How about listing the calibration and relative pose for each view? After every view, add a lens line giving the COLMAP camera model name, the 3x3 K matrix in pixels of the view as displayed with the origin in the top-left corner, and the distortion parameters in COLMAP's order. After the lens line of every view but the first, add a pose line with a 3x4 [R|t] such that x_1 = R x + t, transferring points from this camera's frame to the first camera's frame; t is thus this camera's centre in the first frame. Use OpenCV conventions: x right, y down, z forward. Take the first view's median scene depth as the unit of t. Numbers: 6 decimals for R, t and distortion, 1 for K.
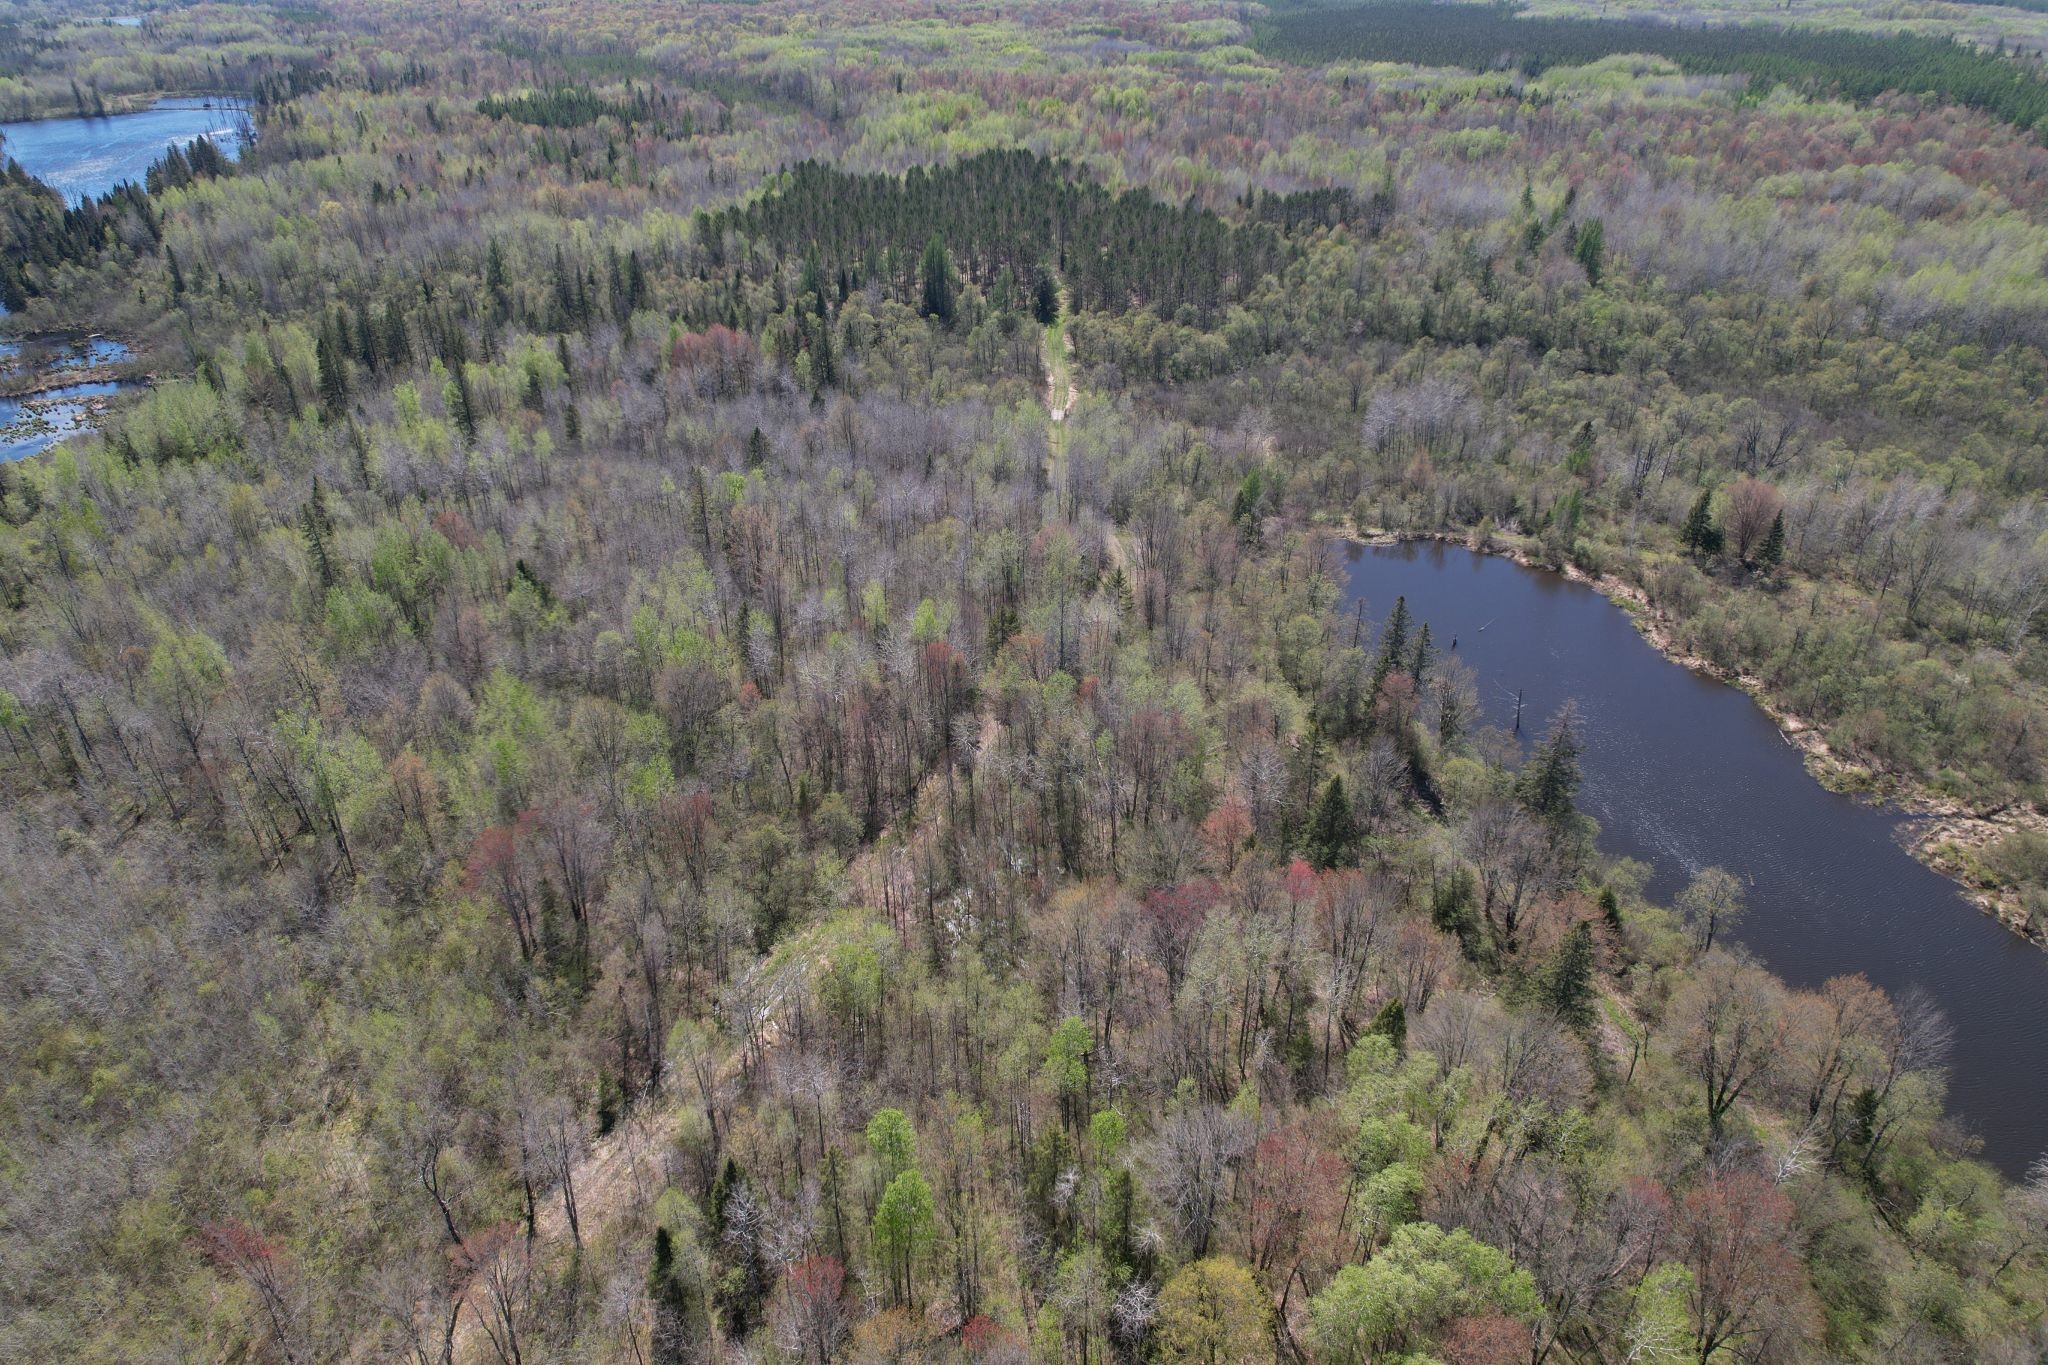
lens RADIAL K [[1325.0, 0, 1032.3], [0, 1325.0, 695.0], [0, 0, 1]] dist [-0.069794, 0.069851]
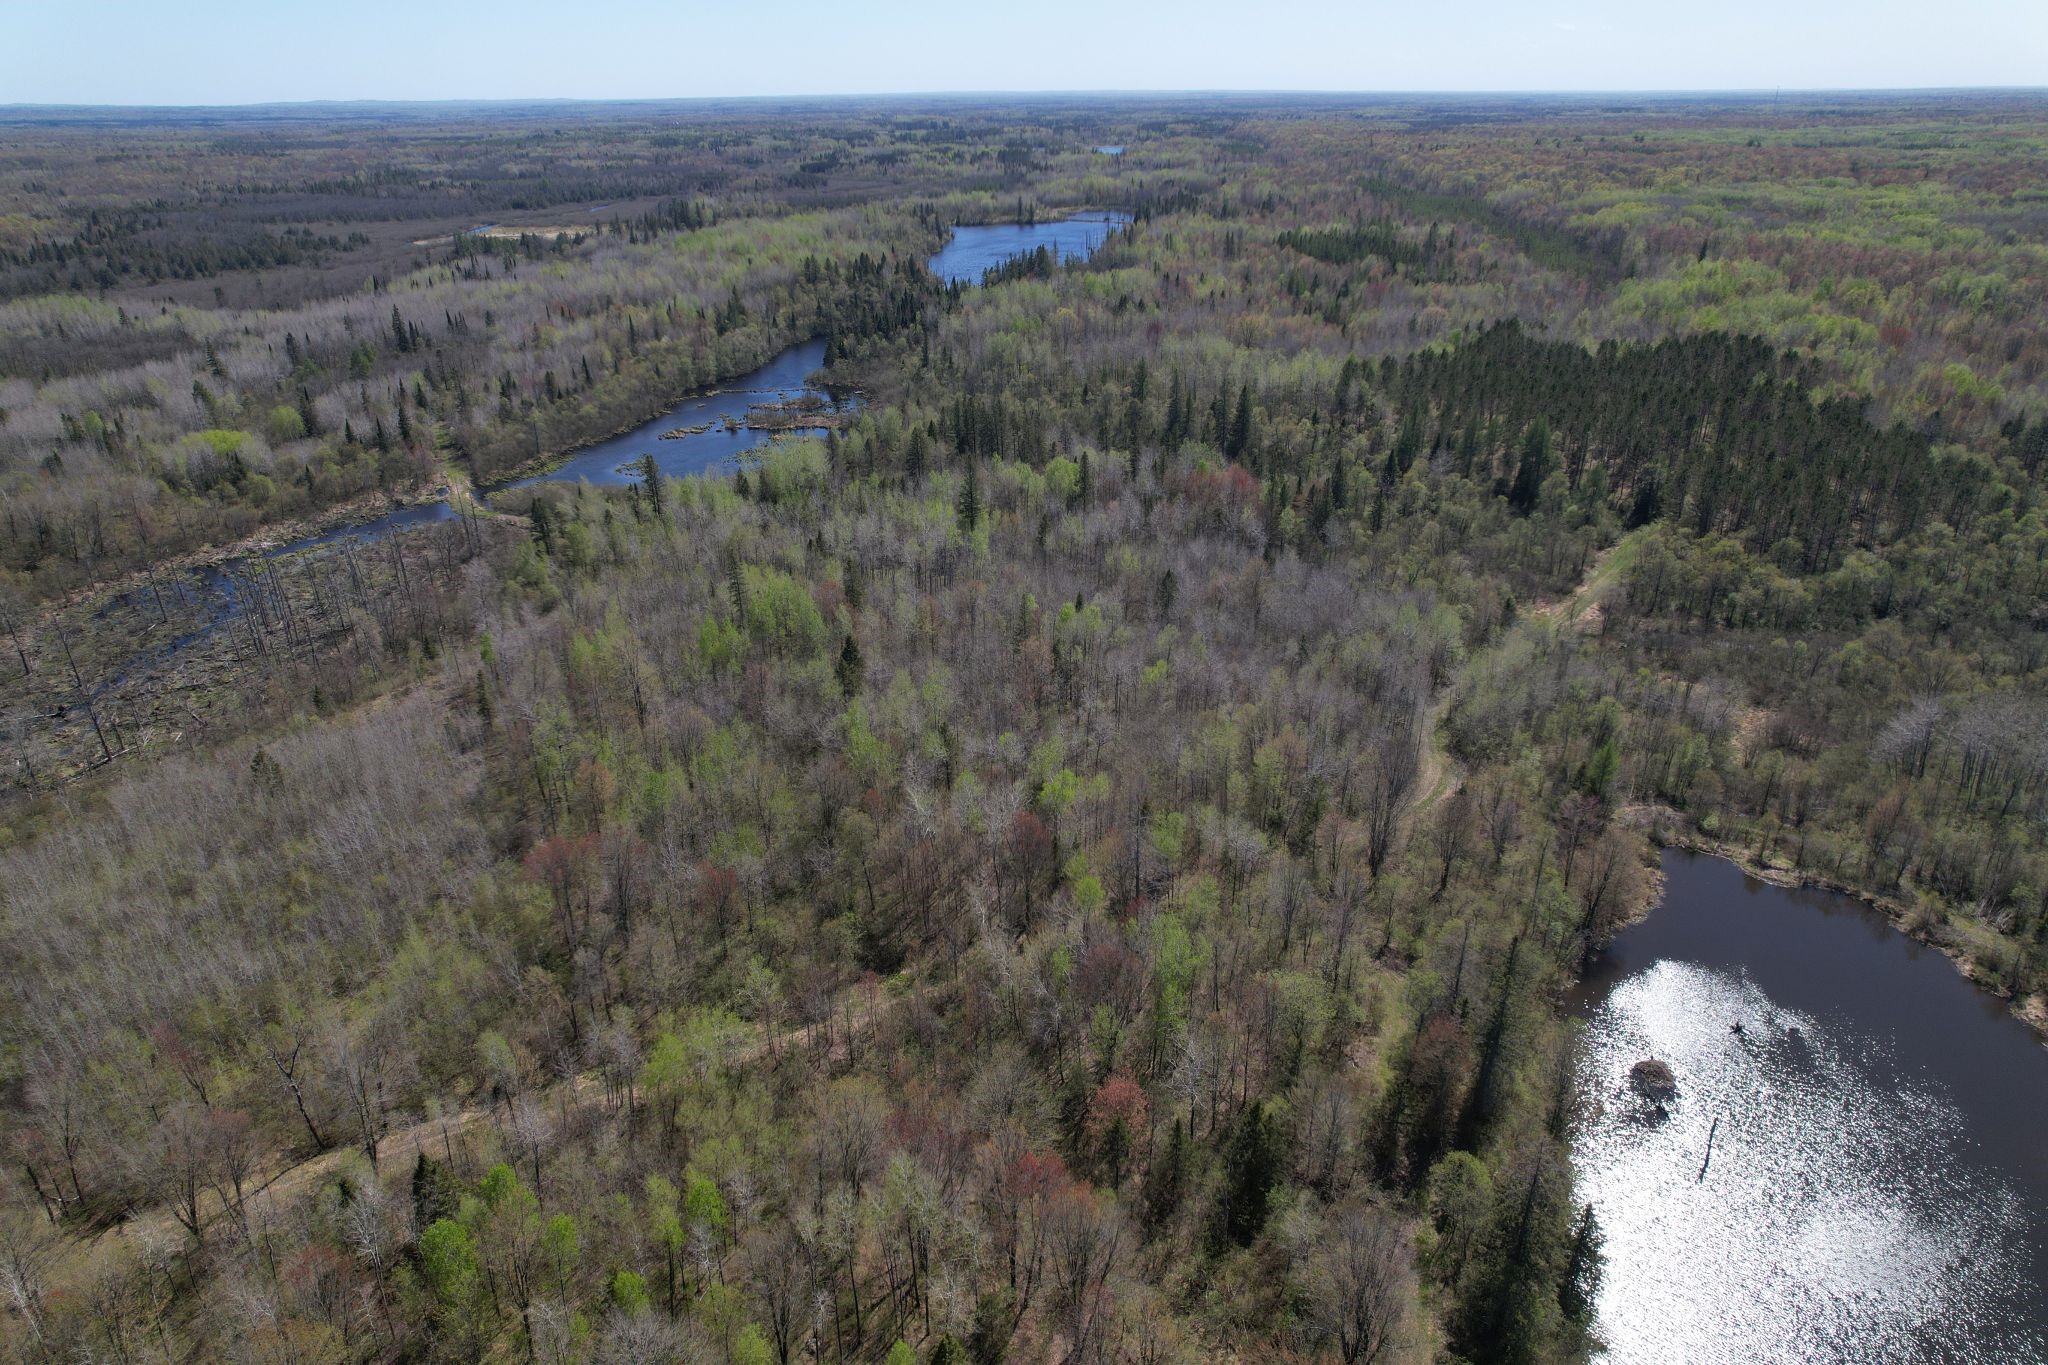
lens RADIAL K [[1325.0, 0, 1008.9], [0, 1325.0, 670.9], [0, 0, 1]] dist [-0.069794, 0.069851]
pose [[0.788305, 0.250141, -0.562143, 0.123880], [-0.305906, 0.952047, -0.005340, -0.035914], [0.533851, 0.176173, 0.827022, 0.039229]]
